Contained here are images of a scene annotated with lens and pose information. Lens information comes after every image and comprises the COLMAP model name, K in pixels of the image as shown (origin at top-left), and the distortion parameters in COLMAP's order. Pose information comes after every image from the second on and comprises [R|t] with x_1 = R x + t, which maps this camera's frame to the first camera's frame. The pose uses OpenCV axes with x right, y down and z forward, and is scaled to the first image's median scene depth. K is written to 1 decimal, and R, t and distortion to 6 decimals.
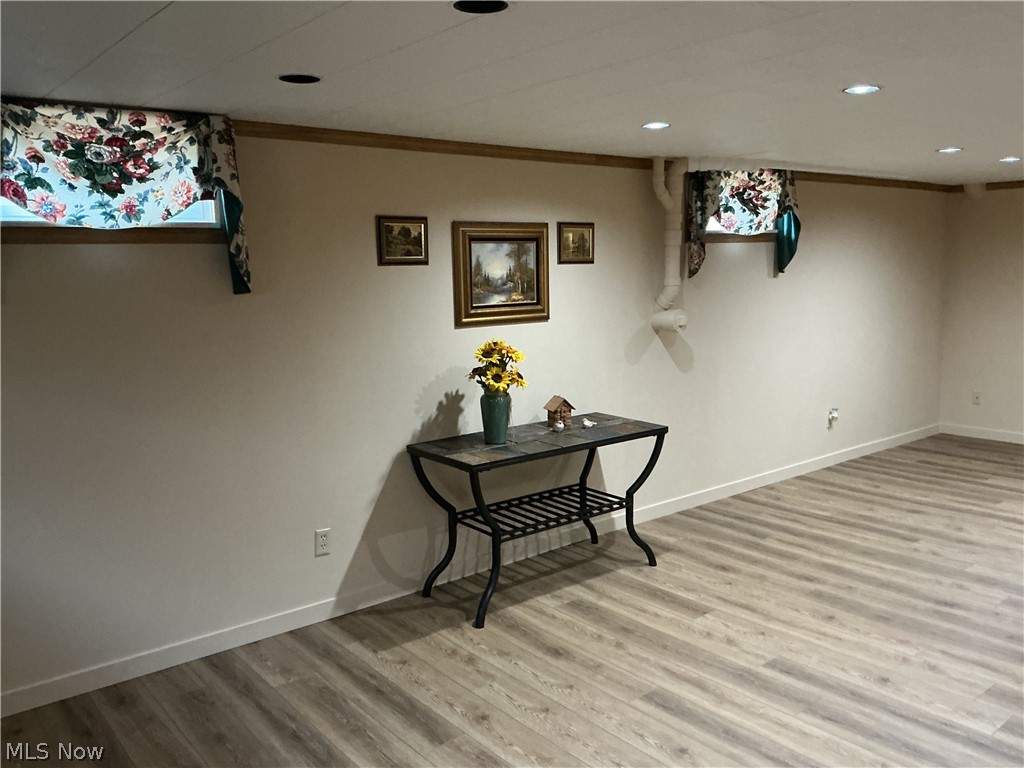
lens RADIAL K [[851.2, 0, 514.7], [0, 851.2, 378.6], [0, 0, 1]] dist [0.087518, -0.165967]
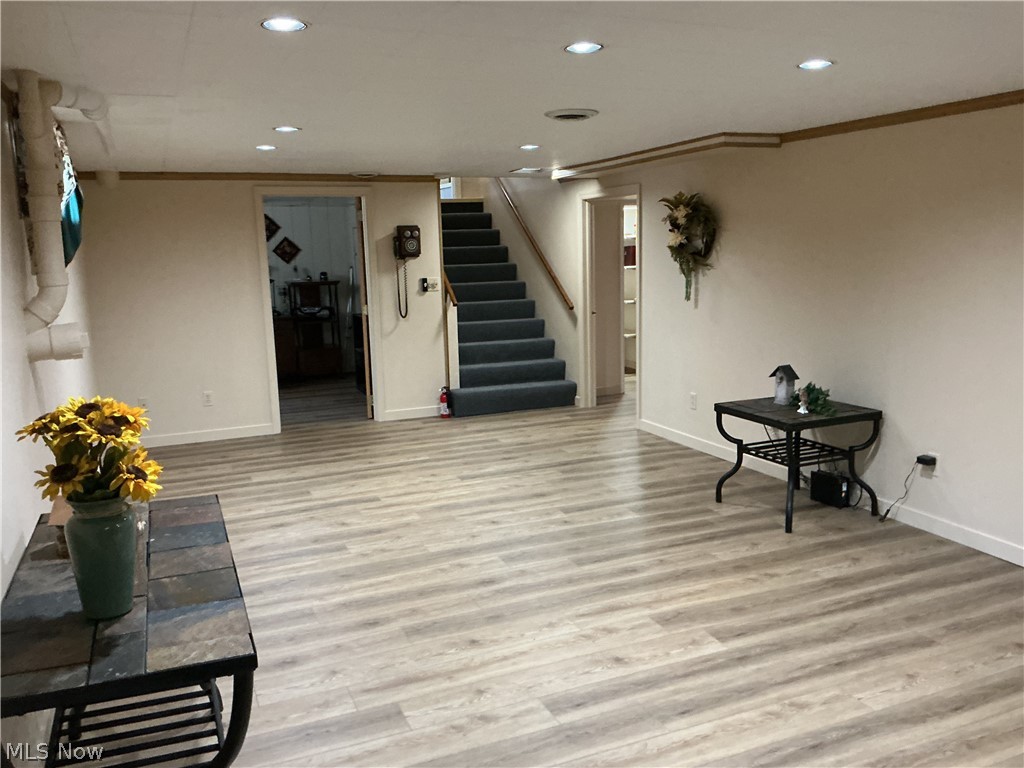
lens RADIAL K [[851.2, 0, 507.7], [0, 851.2, 381.7], [0, 0, 1]] dist [0.087518, -0.165967]
pose [[0.301153, -0.146435, 0.942265, -0.365249], [0.157710, 0.982179, 0.102233, -0.061254], [-0.940444, 0.117817, 0.318881, 0.579242]]
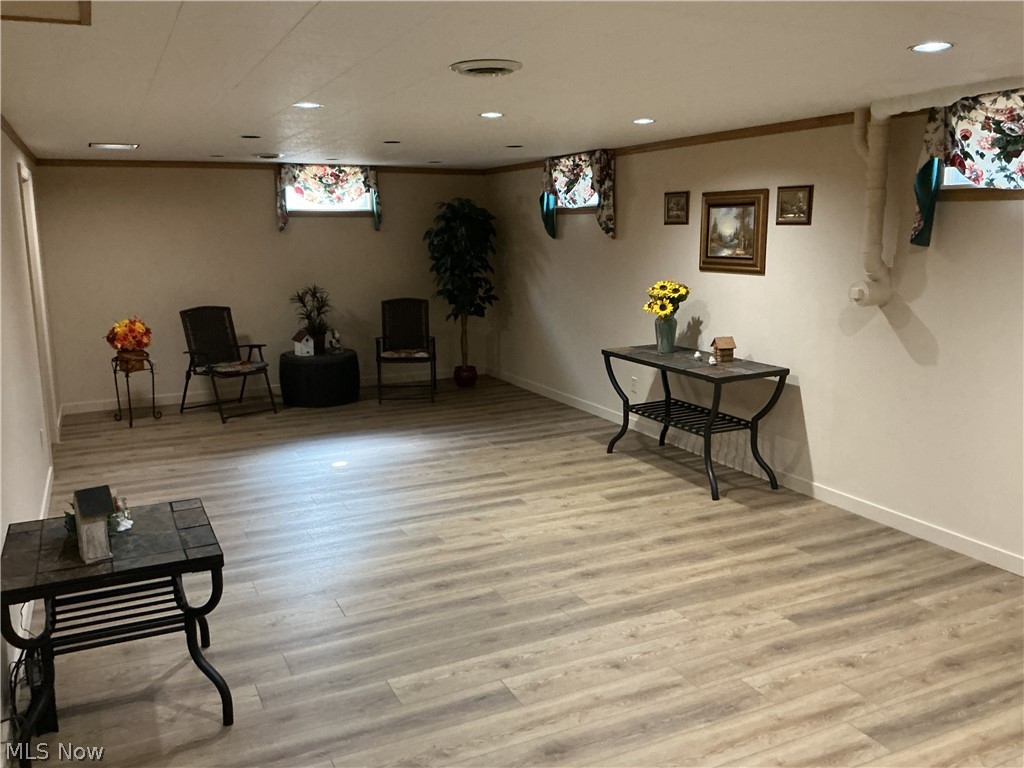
lens RADIAL K [[851.2, 0, 518.4], [0, 851.2, 388.7], [0, 0, 1]] dist [0.087518, -0.165967]
pose [[-0.241868, 0.197027, -0.950095, 1.307999], [-0.124016, 0.964859, 0.231660, -0.154196], [0.962351, 0.173858, -0.208934, 1.001317]]
